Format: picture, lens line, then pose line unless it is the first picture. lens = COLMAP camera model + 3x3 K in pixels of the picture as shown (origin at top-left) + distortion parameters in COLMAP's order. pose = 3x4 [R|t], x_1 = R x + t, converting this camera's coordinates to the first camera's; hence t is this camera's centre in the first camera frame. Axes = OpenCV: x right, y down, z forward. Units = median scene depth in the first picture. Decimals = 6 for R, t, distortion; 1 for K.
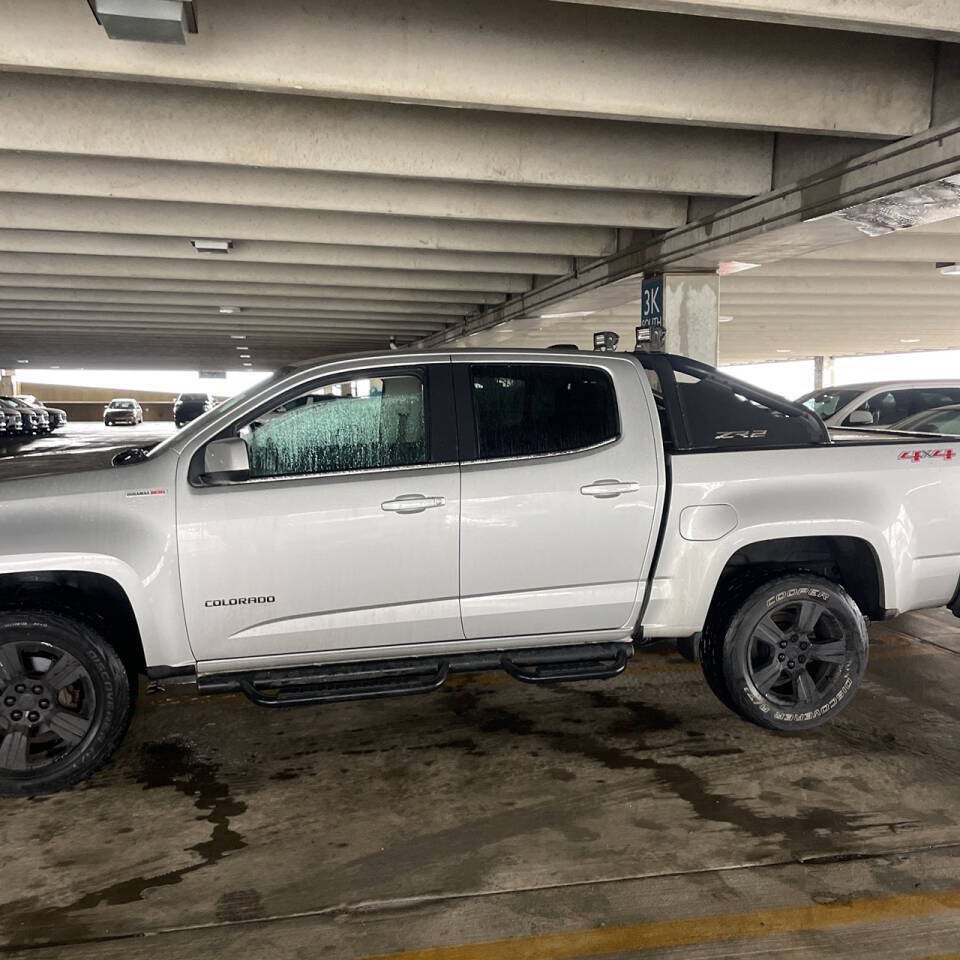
lens RADIAL K [[967.9, 0, 480.0], [0, 967.9, 480.0], [0, 0, 1]] dist [0.102895, -0.146849]
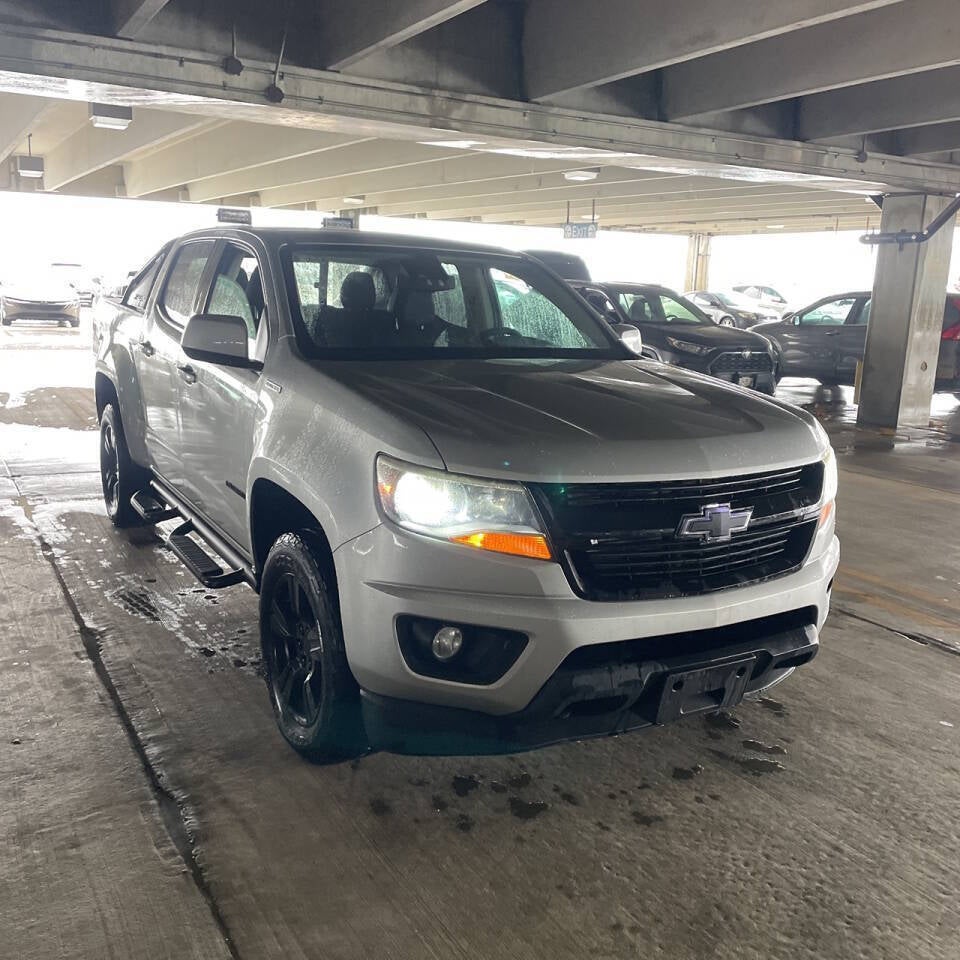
lens RADIAL K [[967.9, 0, 480.0], [0, 967.9, 480.0], [0, 0, 1]] dist [0.102895, -0.146849]
pose [[-0.294019, -0.214493, 0.931421, -1.193554], [0.043116, 0.970526, 0.237108, -0.133987], [-0.954827, 0.109873, -0.276105, 1.319224]]
